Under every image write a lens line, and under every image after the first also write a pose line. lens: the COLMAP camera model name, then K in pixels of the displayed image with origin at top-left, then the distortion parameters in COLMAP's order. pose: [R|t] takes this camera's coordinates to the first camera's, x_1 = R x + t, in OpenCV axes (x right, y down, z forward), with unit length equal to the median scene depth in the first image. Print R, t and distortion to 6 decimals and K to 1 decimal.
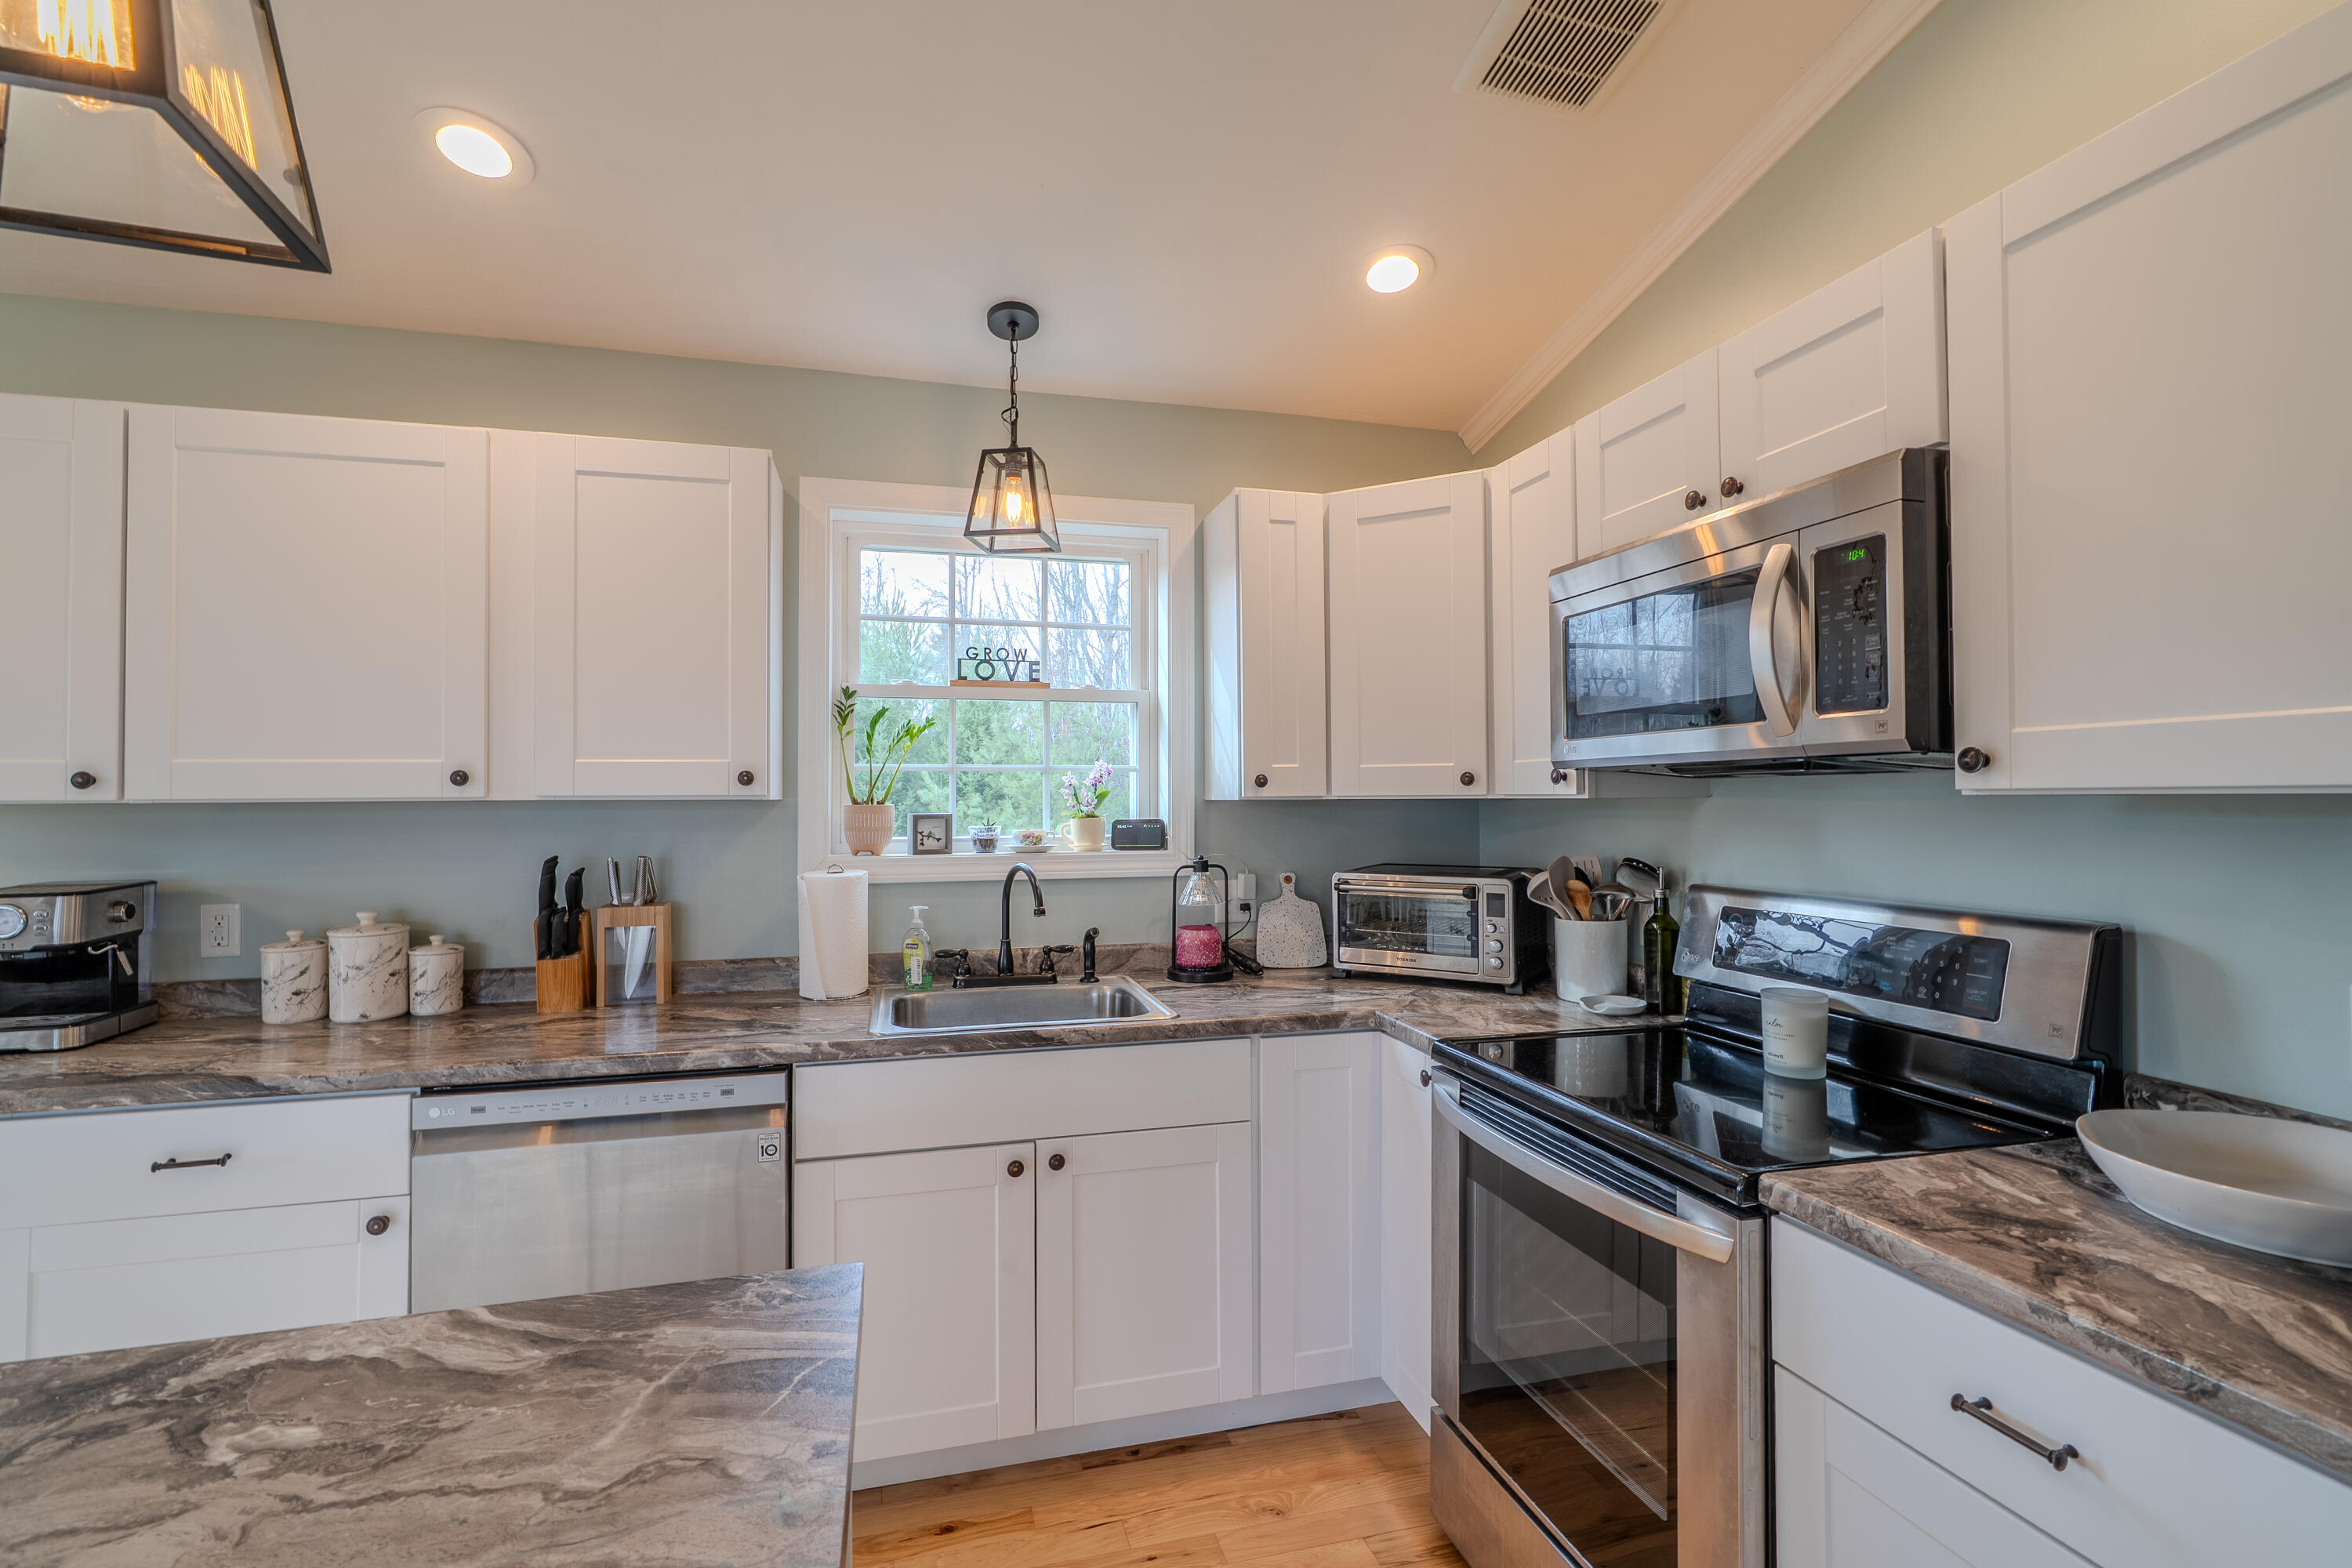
lens RADIAL K [[1055.8, 0, 1186.8], [0, 1055.8, 784.5], [0, 0, 1]] dist [-0.005879, 0.001719]
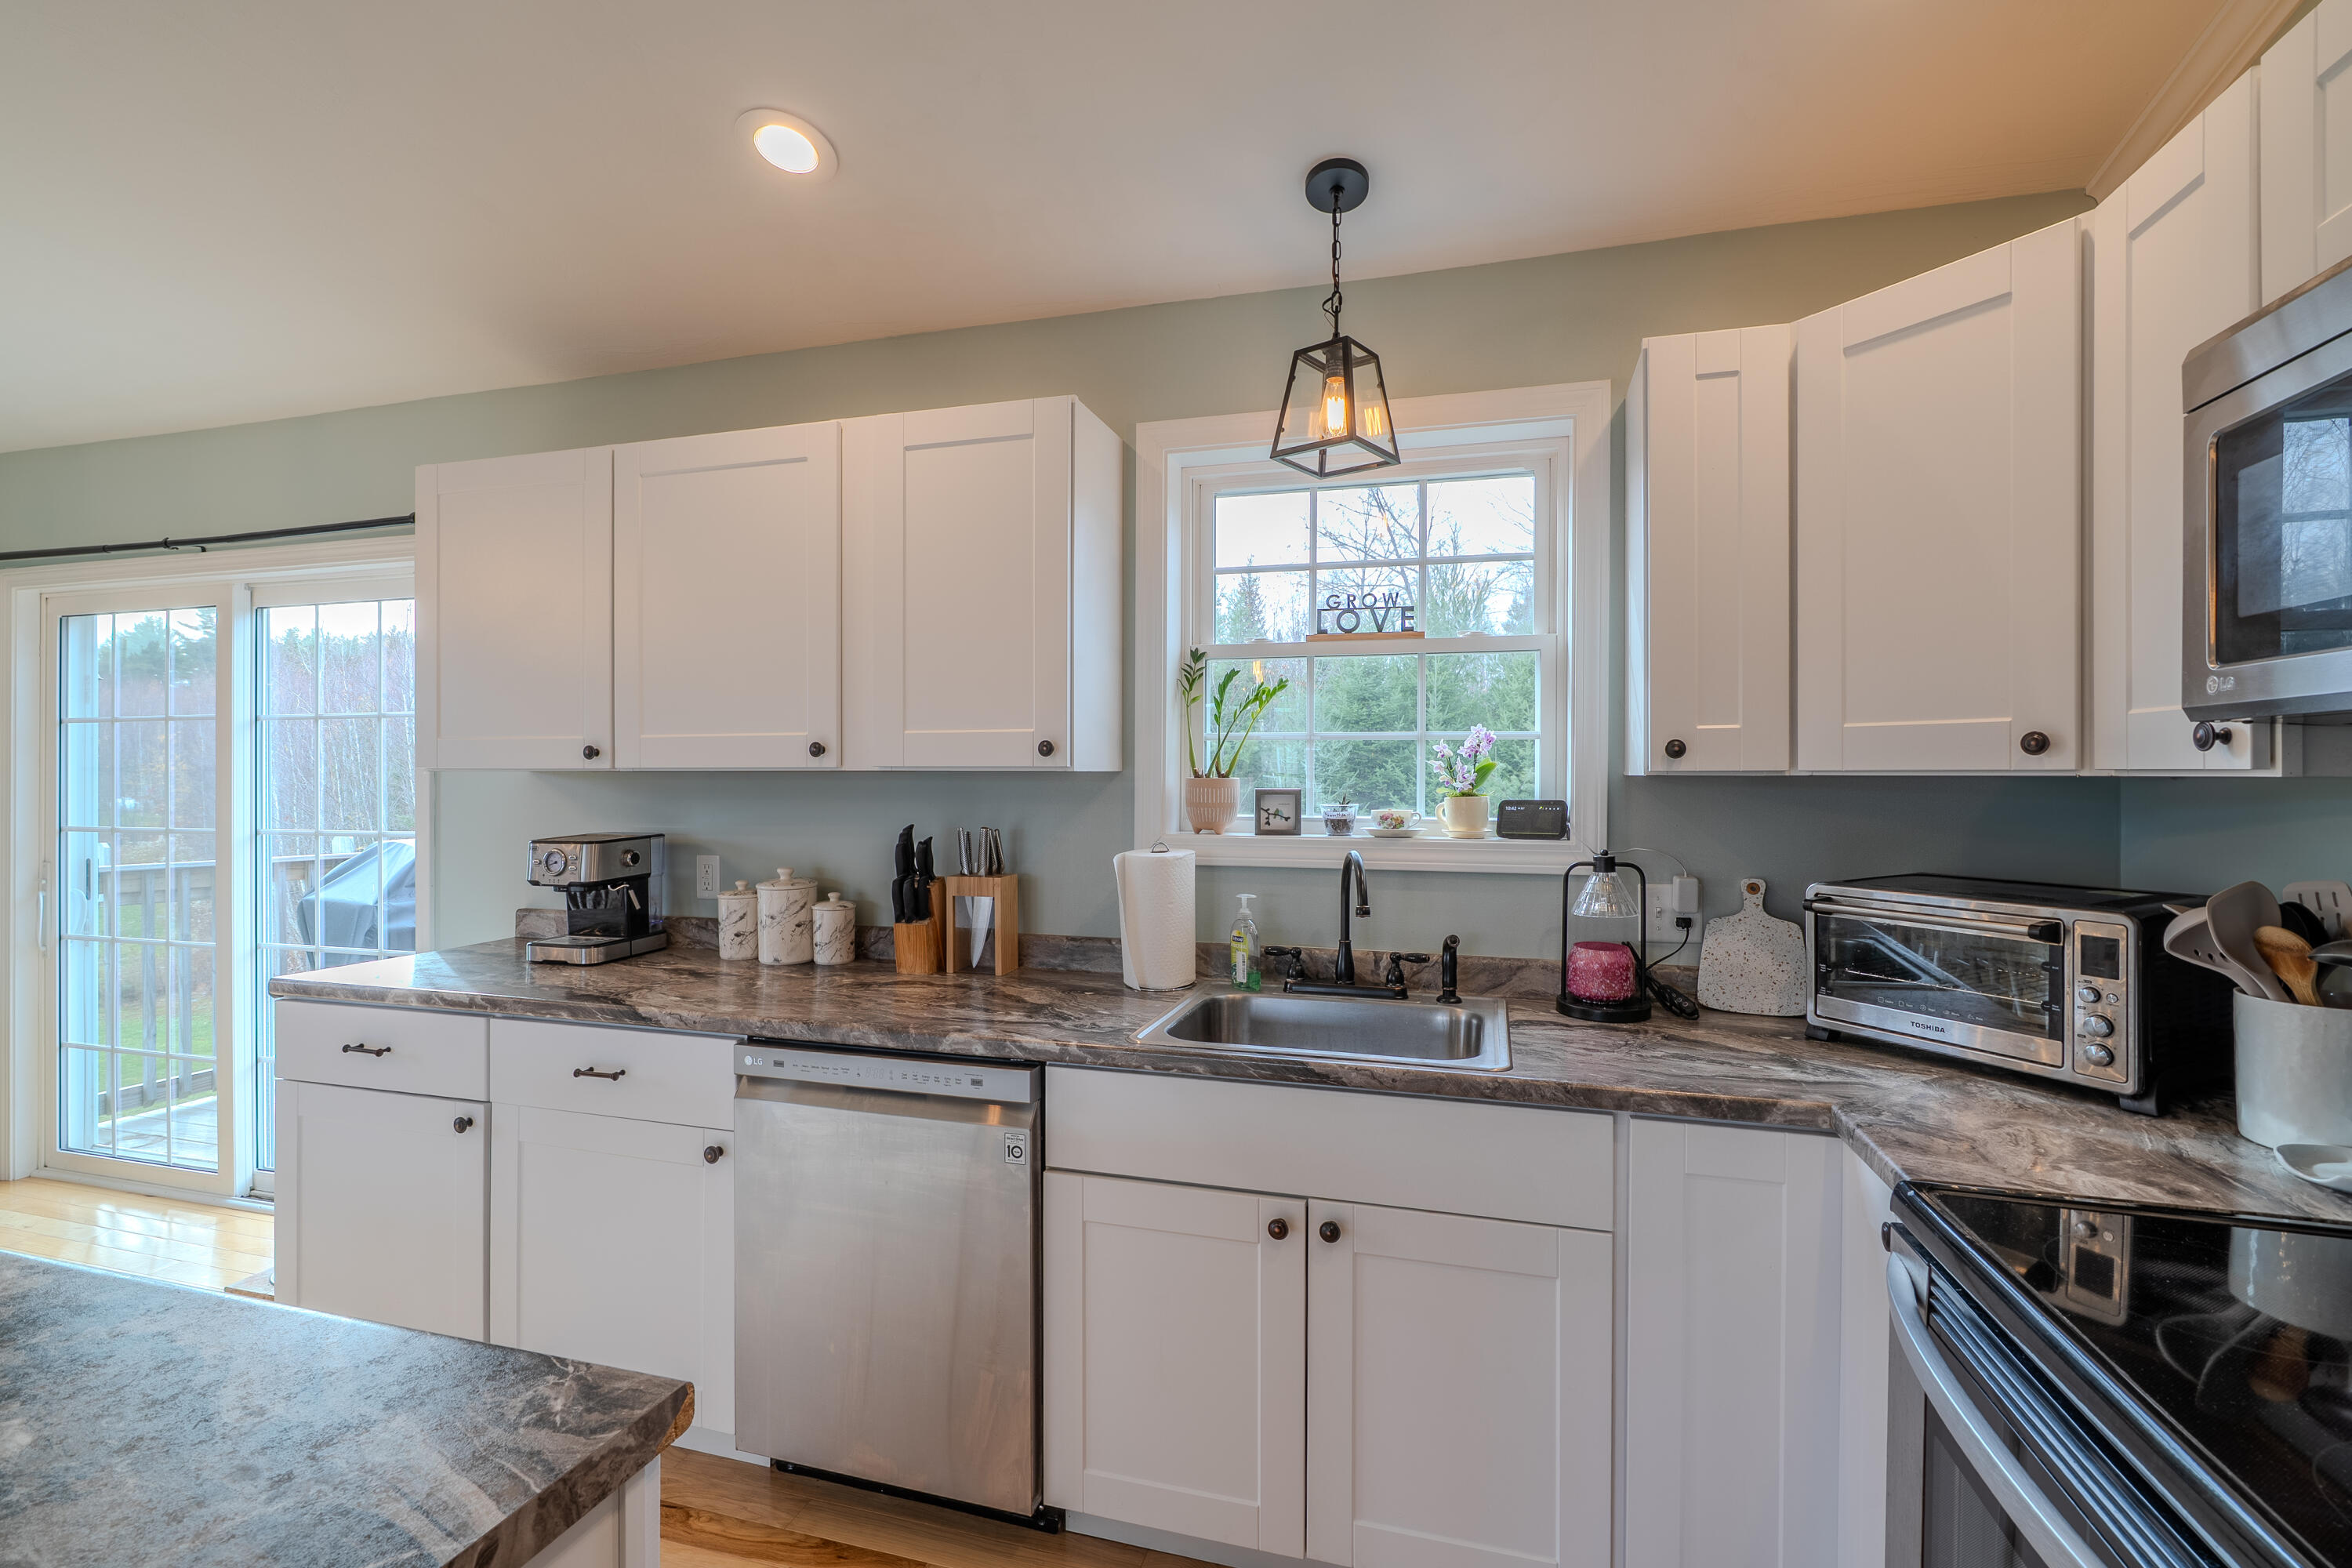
lens RADIAL K [[1055.8, 0, 1181.0], [0, 1055.8, 778.6], [0, 0, 1]] dist [-0.005879, 0.001719]
pose [[0.852558, 0.009135, -0.522553, 0.167592], [0.000661, 0.999828, 0.018556, 0.003447], [0.522632, -0.016166, 0.852405, 0.240890]]
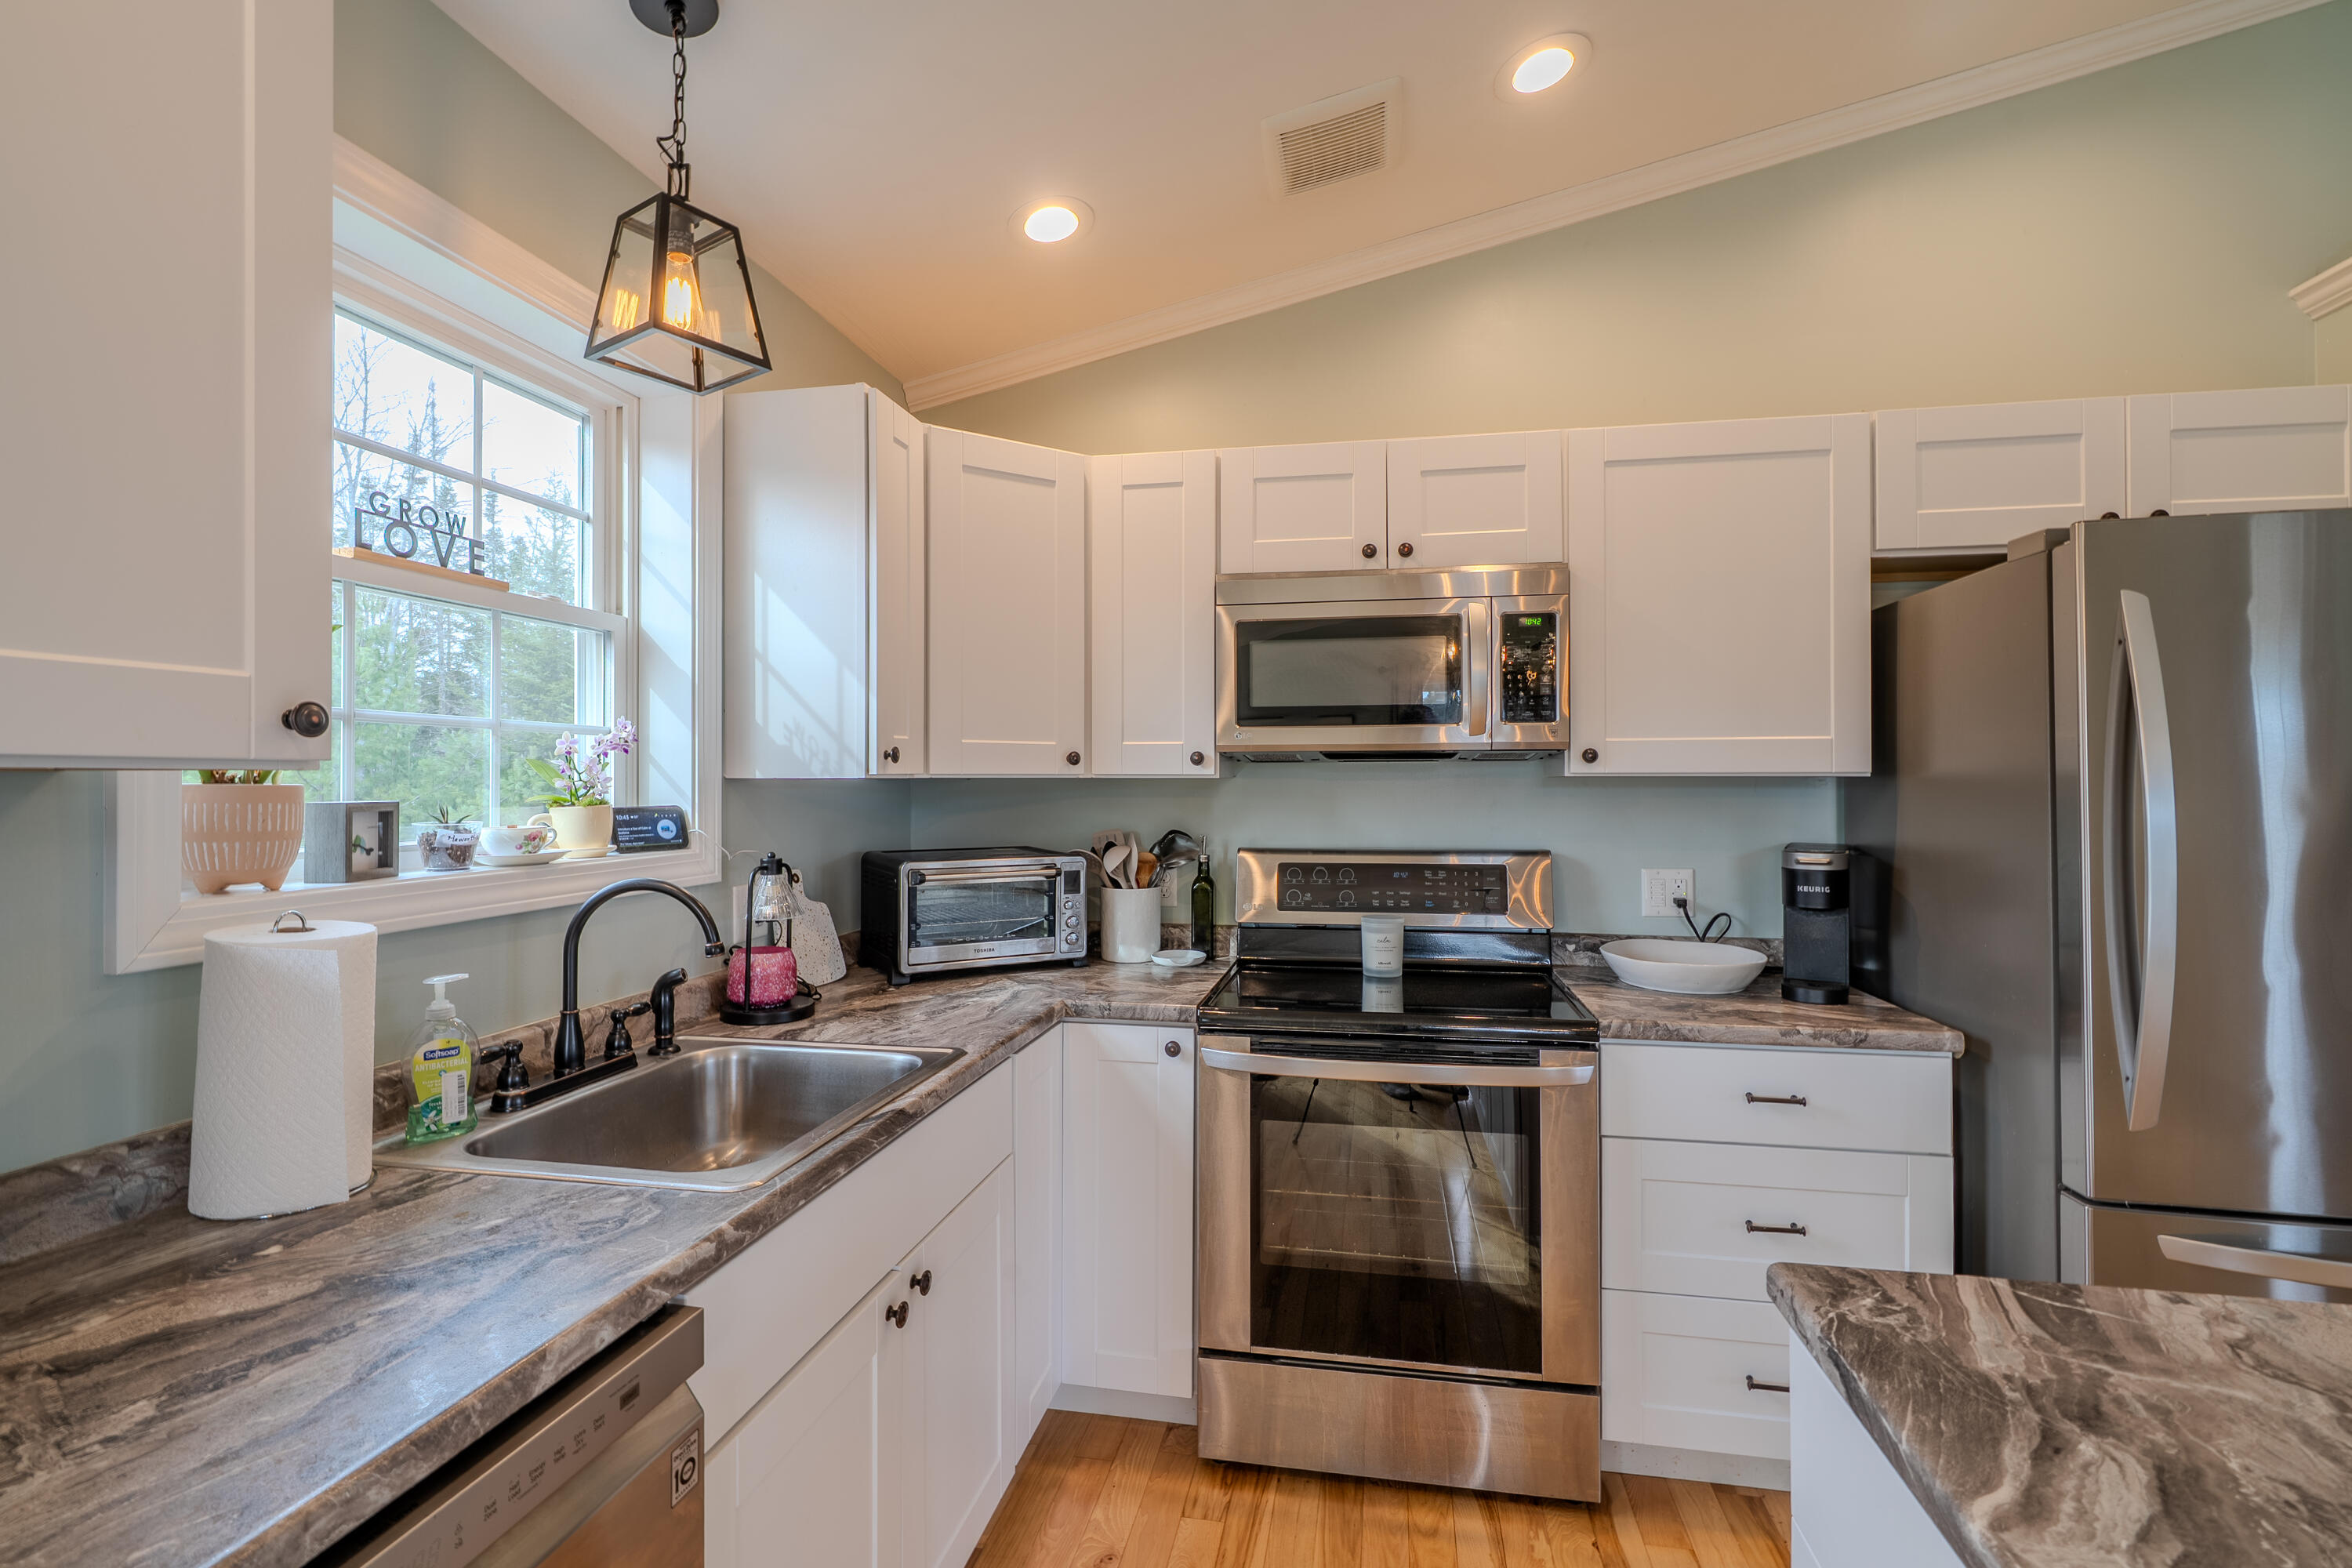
lens RADIAL K [[1055.8, 0, 1192.7], [0, 1055.8, 788.5], [0, 0, 1]] dist [-0.005879, 0.001719]
pose [[0.438119, -0.002858, 0.898913, -0.602094], [-0.013148, 0.999868, 0.009587, 0.012341], [-0.898821, -0.016020, 0.438023, 0.464914]]
